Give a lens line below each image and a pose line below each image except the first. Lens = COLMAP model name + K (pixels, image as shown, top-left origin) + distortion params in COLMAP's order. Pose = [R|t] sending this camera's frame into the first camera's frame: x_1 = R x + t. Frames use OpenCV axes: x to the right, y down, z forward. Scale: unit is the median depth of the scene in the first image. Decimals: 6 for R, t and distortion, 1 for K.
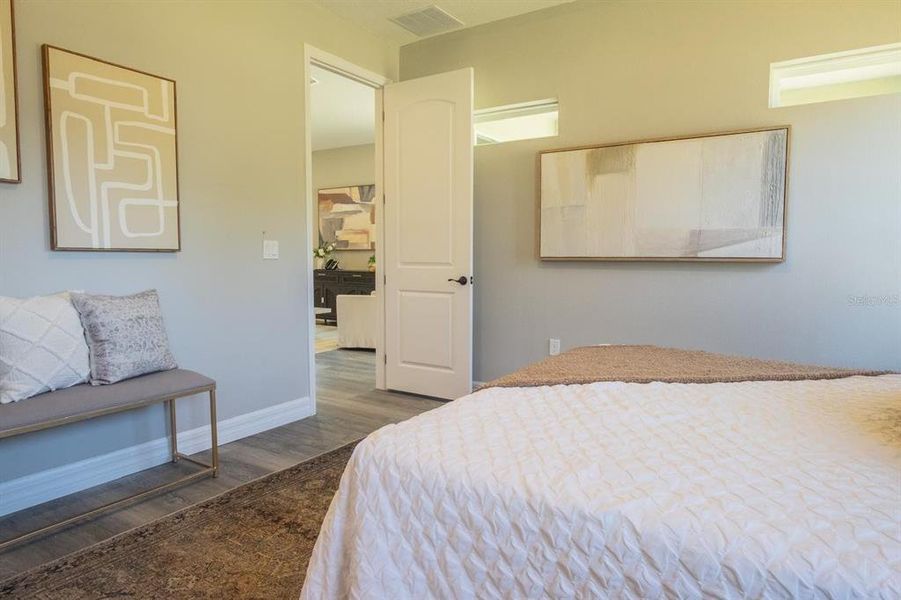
lens RADIAL K [[558.3, 0, 451.6], [0, 558.3, 301.3], [0, 0, 1]] dist [-0.010800, 0.003088]
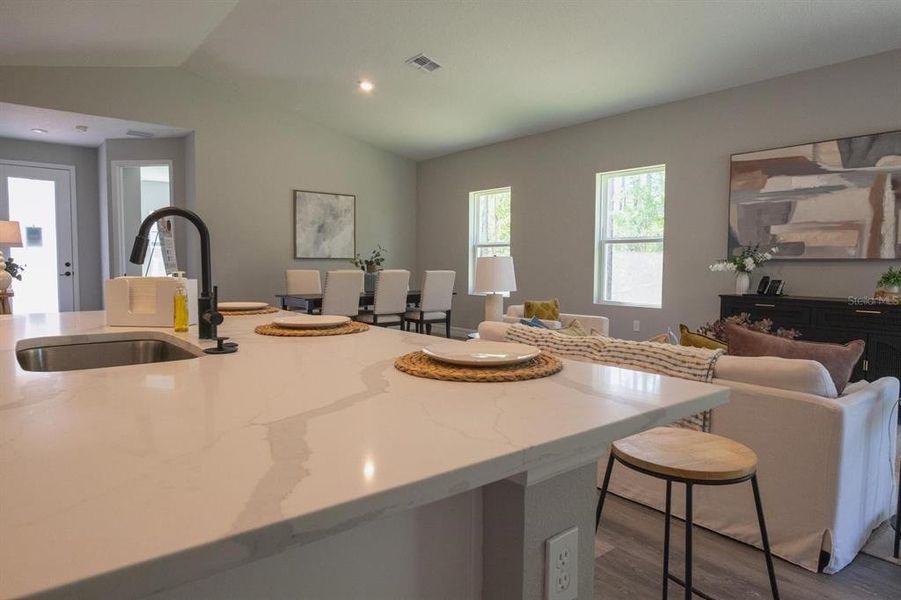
lens RADIAL K [[558.3, 0, 453.0], [0, 558.3, 296.3], [0, 0, 1]] dist [-0.010800, 0.003088]
pose [[0.948566, 0.023066, -0.315739, -0.336883], [-0.031964, 0.999224, -0.023031, -0.033379], [0.314962, 0.031939, 0.948567, 0.382166]]
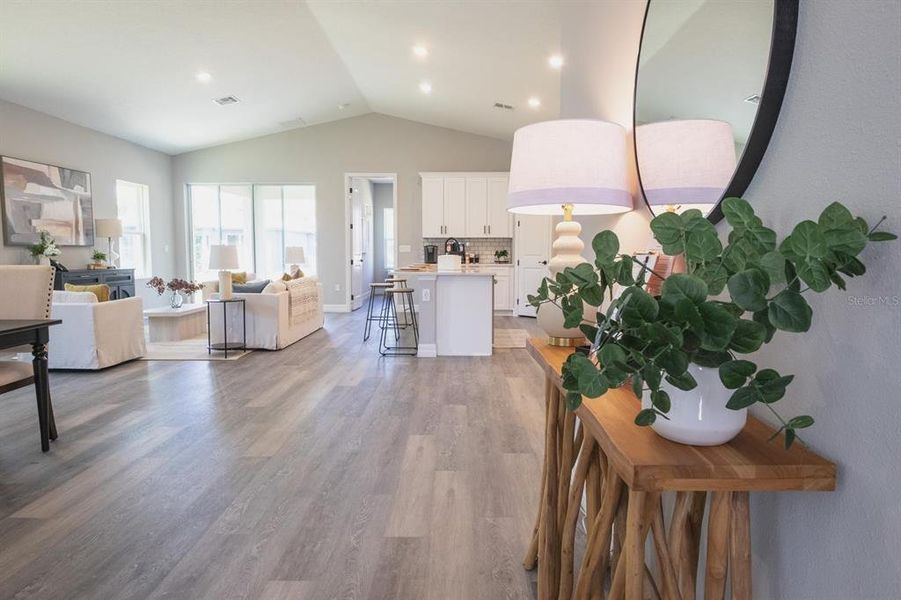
lens RADIAL K [[558.3, 0, 456.6], [0, 558.3, 295.5], [0, 0, 1]] dist [-0.010800, 0.003088]
pose [[-0.522879, -0.073486, 0.849233, -1.148824], [0.062343, 0.990312, 0.124079, -0.083969], [-0.850124, 0.117822, -0.513232, 0.925575]]
